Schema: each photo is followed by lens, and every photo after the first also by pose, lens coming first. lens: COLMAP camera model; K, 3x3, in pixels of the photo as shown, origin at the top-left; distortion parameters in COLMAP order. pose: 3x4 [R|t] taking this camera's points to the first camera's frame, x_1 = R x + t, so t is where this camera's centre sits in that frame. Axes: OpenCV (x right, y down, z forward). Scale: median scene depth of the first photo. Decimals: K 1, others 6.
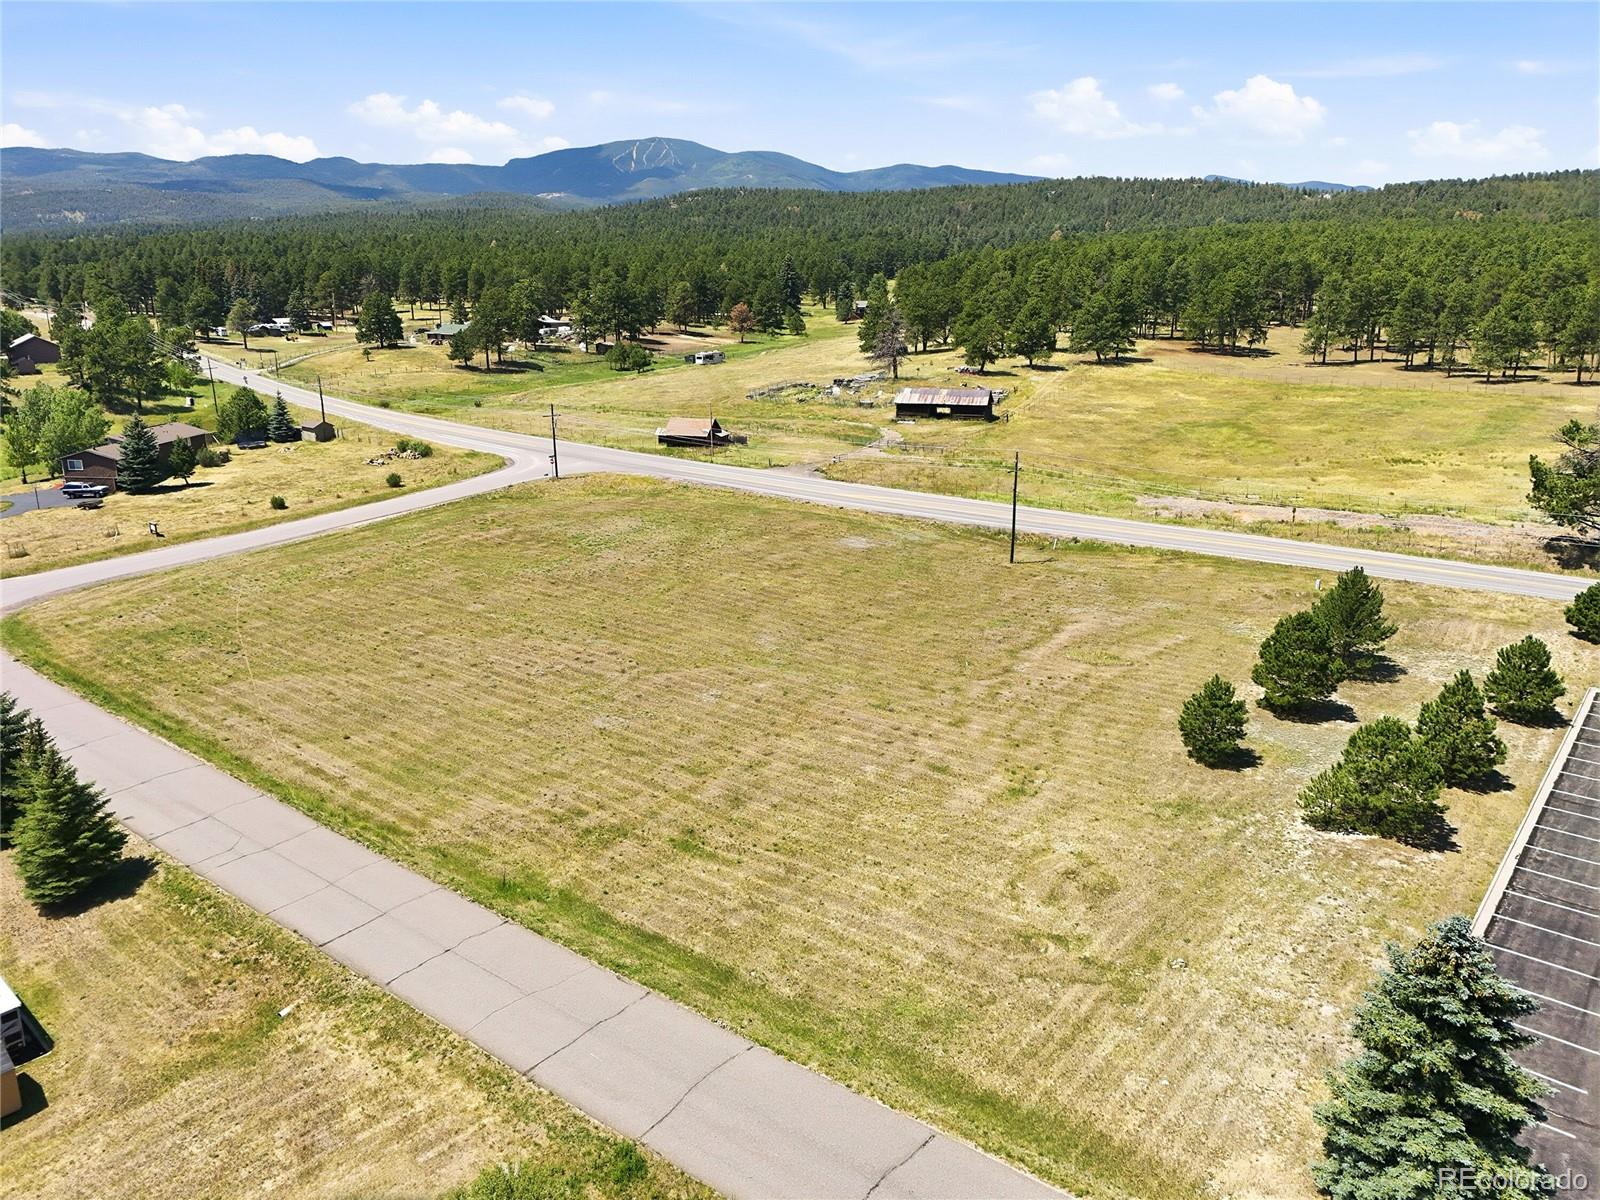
lens RADIAL K [[1162.0, 0, 803.7], [0, 1162.0, 598.7], [0, 0, 1]] dist [0.070985, -0.059671]
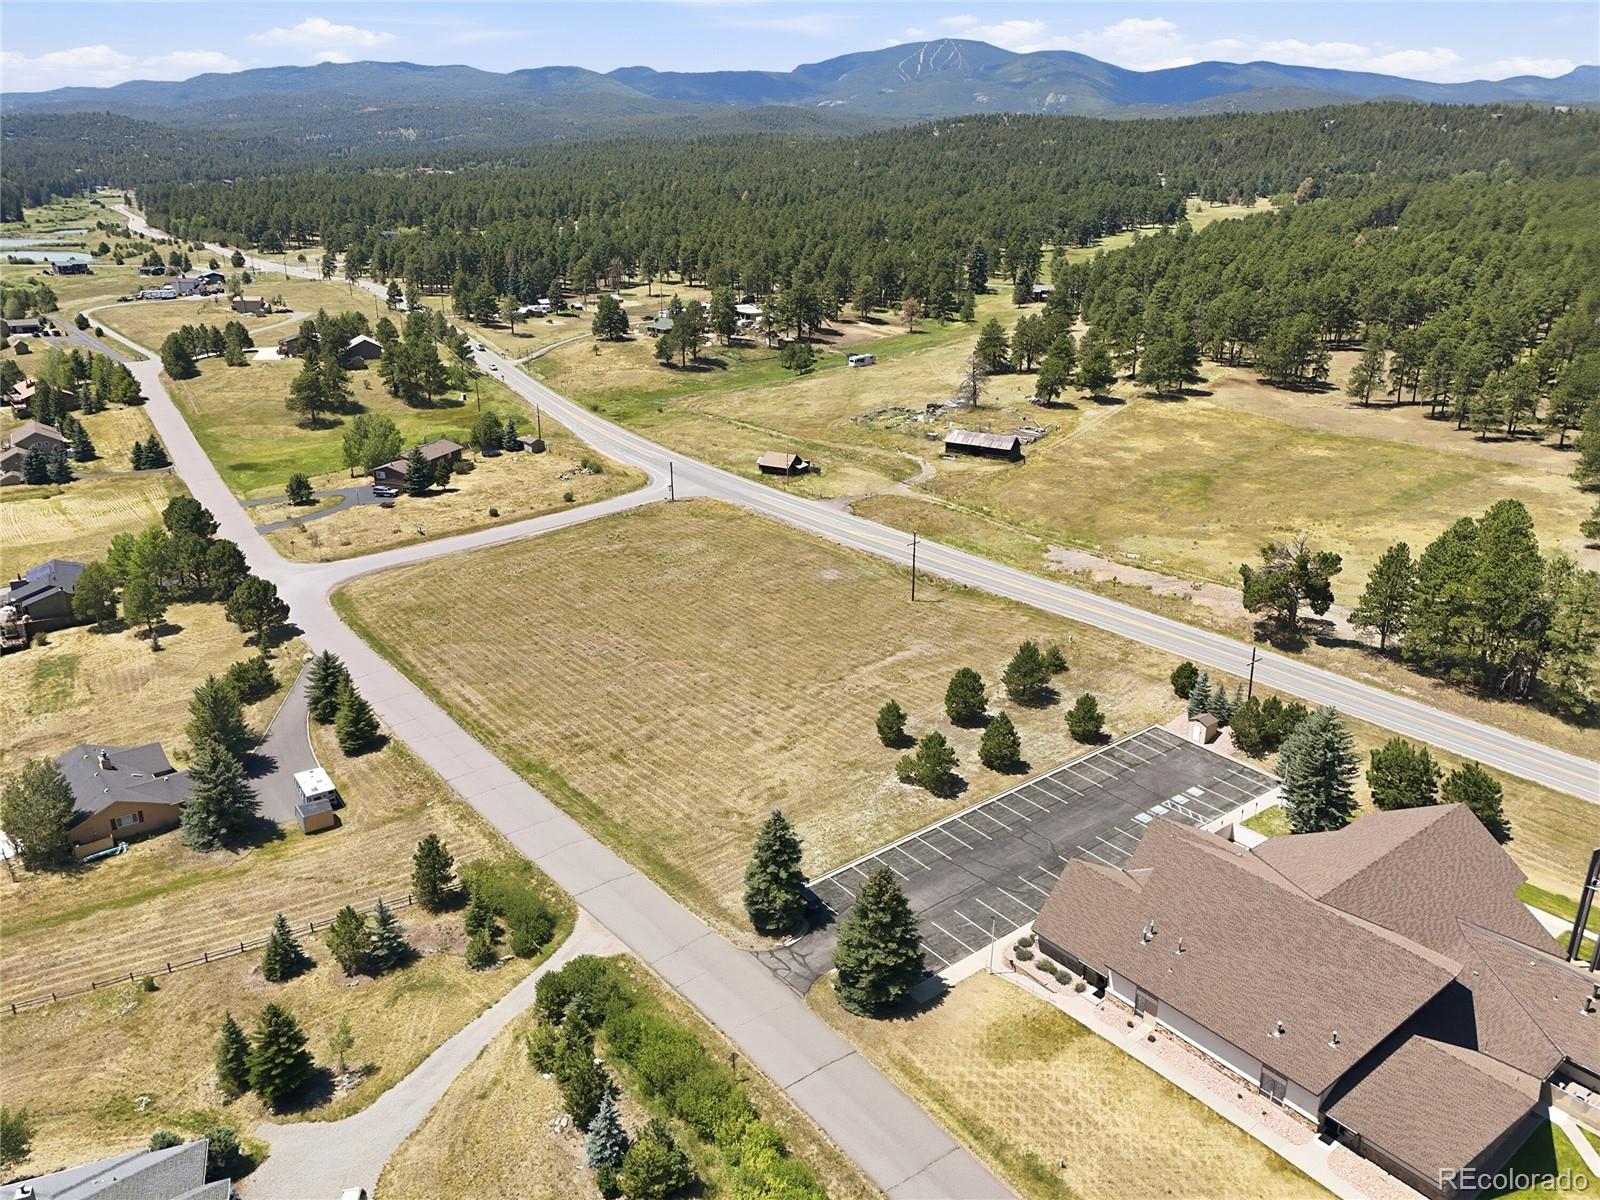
lens RADIAL K [[1162.0, 0, 803.7], [0, 1162.0, 598.7], [0, 0, 1]] dist [0.070985, -0.059671]
pose [[0.973969, 0.082343, -0.211196, 0.387901], [-0.066638, 0.994529, 0.080442, -0.157981], [0.216664, -0.064274, 0.974128, -0.573909]]
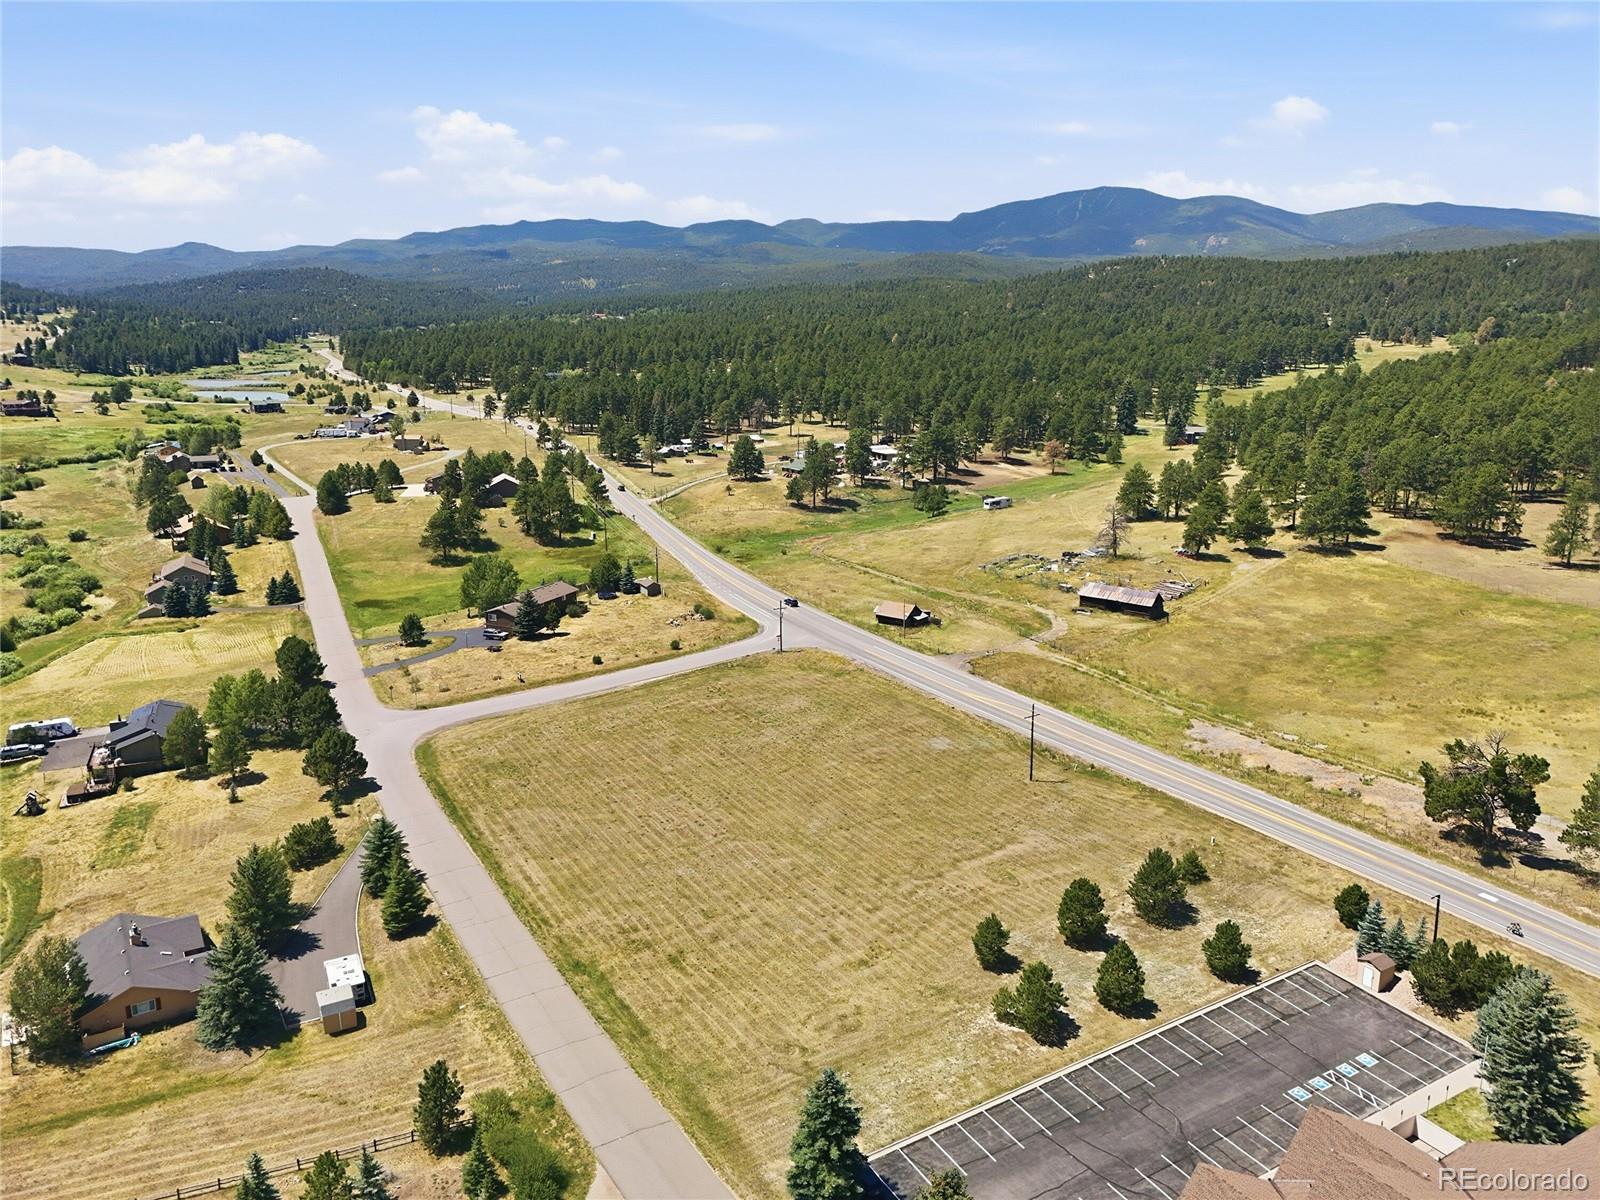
lens RADIAL K [[1162.0, 0, 803.7], [0, 1162.0, 598.7], [0, 0, 1]] dist [0.070985, -0.059671]
pose [[0.936285, 0.083034, -0.341287, 0.407049], [-0.095141, 0.995285, -0.018861, -0.207045], [0.338112, 0.050130, 0.939770, -0.428782]]
